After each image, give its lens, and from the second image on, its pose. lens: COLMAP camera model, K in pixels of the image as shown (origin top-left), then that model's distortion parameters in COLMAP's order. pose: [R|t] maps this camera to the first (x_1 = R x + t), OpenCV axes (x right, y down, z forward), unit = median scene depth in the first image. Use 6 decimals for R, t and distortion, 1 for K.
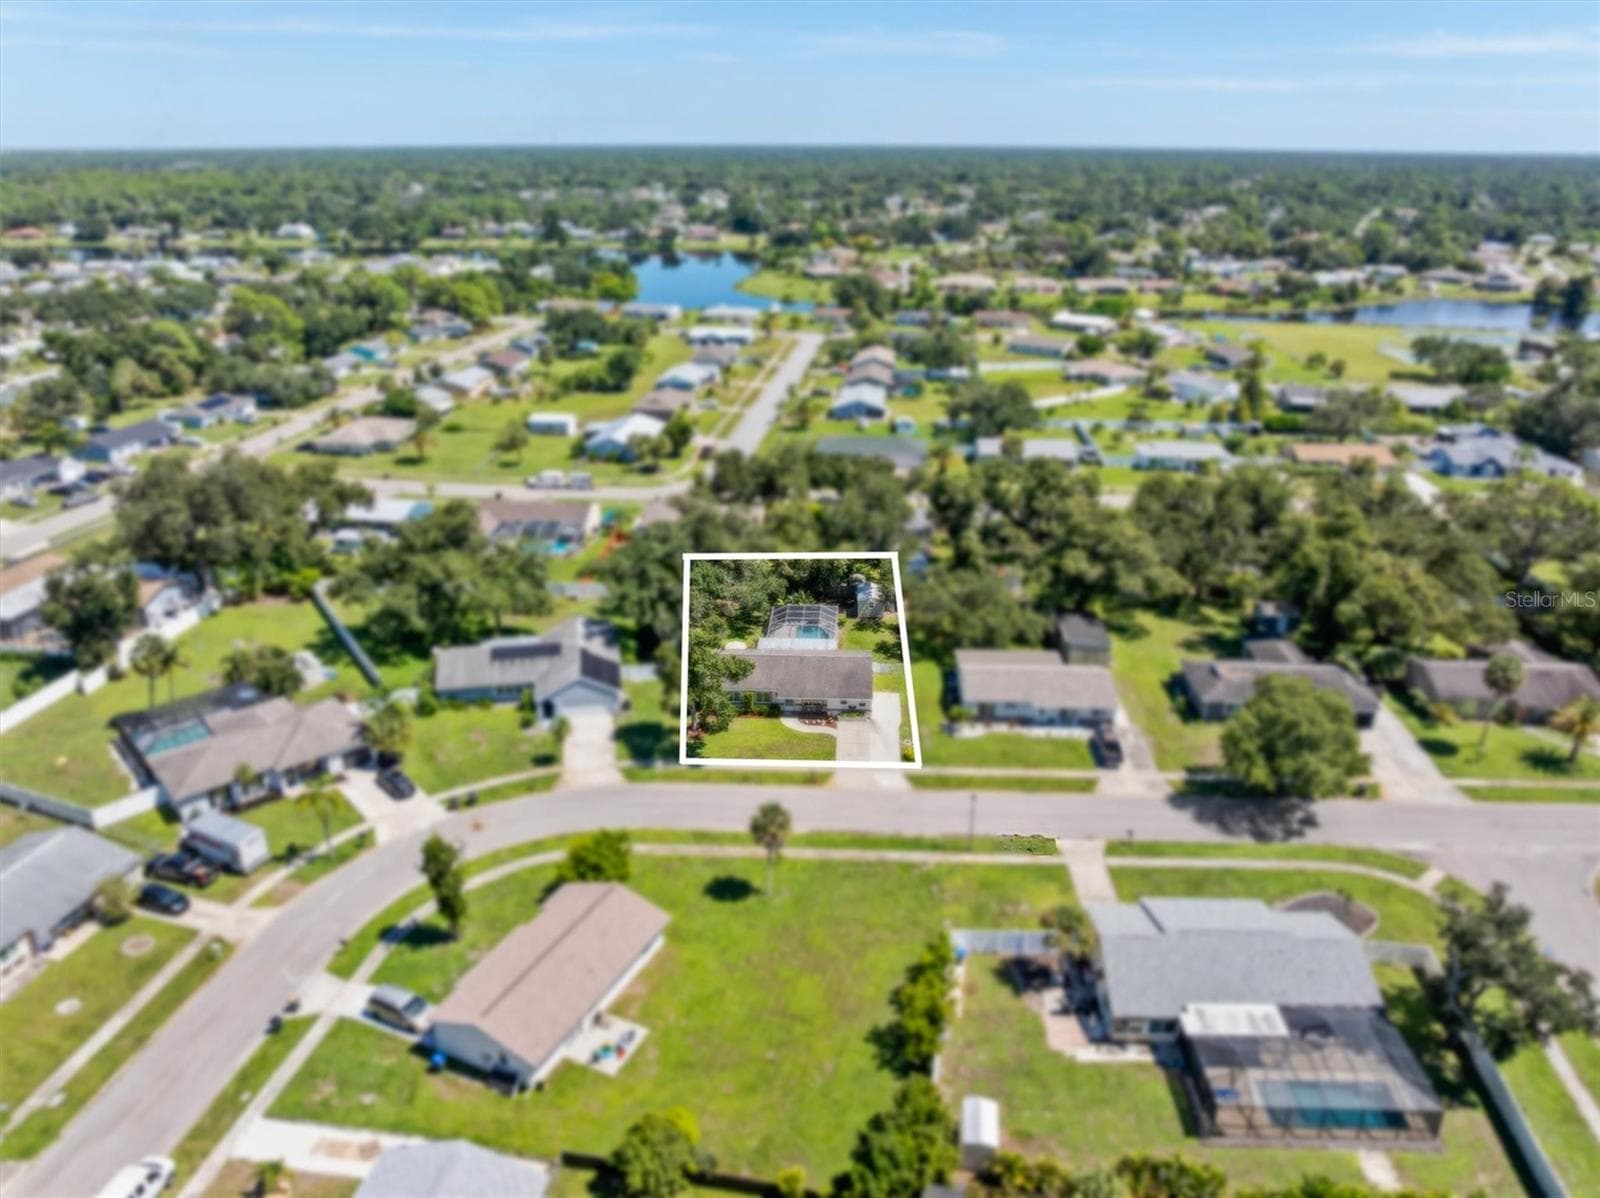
lens RADIAL K [[1118.0, 0, 805.4], [0, 1118.0, 592.6], [0, 0, 1]] dist [-0.039667, 0.002723]
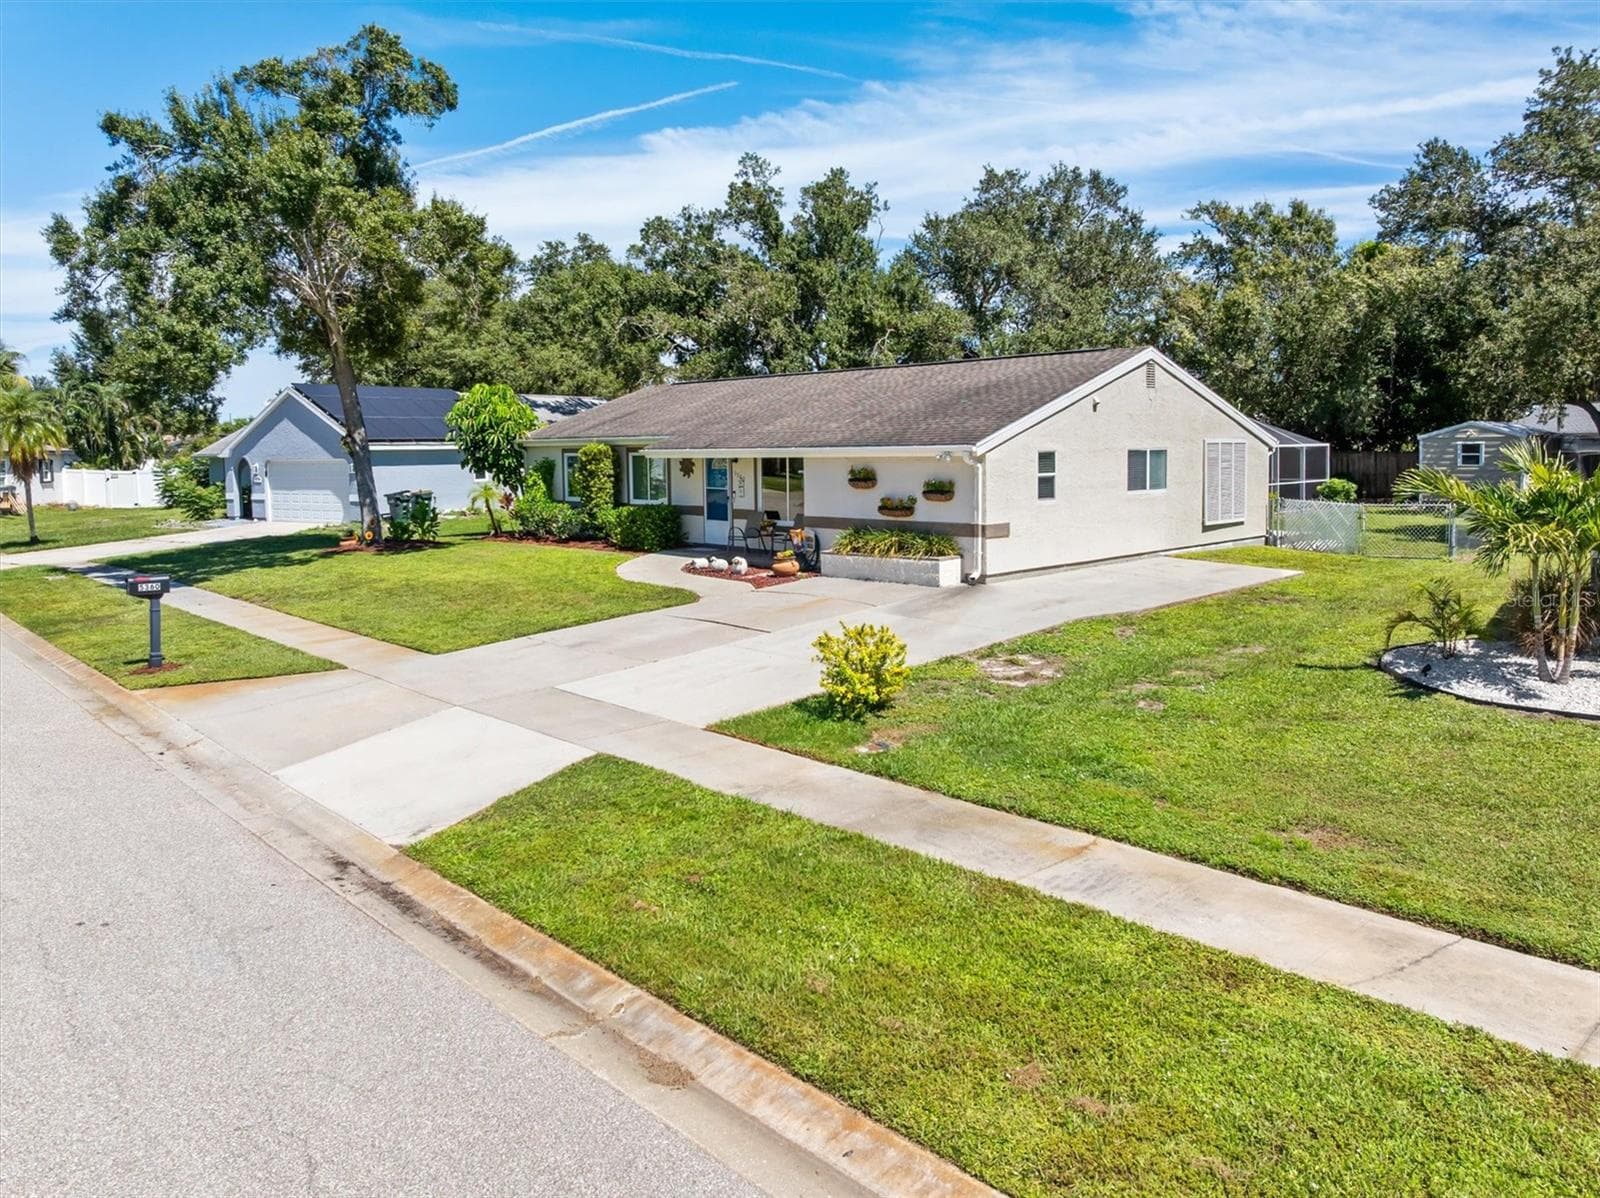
lens RADIAL K [[1118.0, 0, 805.4], [0, 1118.0, 592.6], [0, 0, 1]] dist [-0.039667, 0.002723]
pose [[0.719488, 0.082407, -0.689598, 0.143456], [-0.245194, 0.959136, -0.141205, 0.132359], [0.649782, 0.270680, 0.710293, 0.788956]]
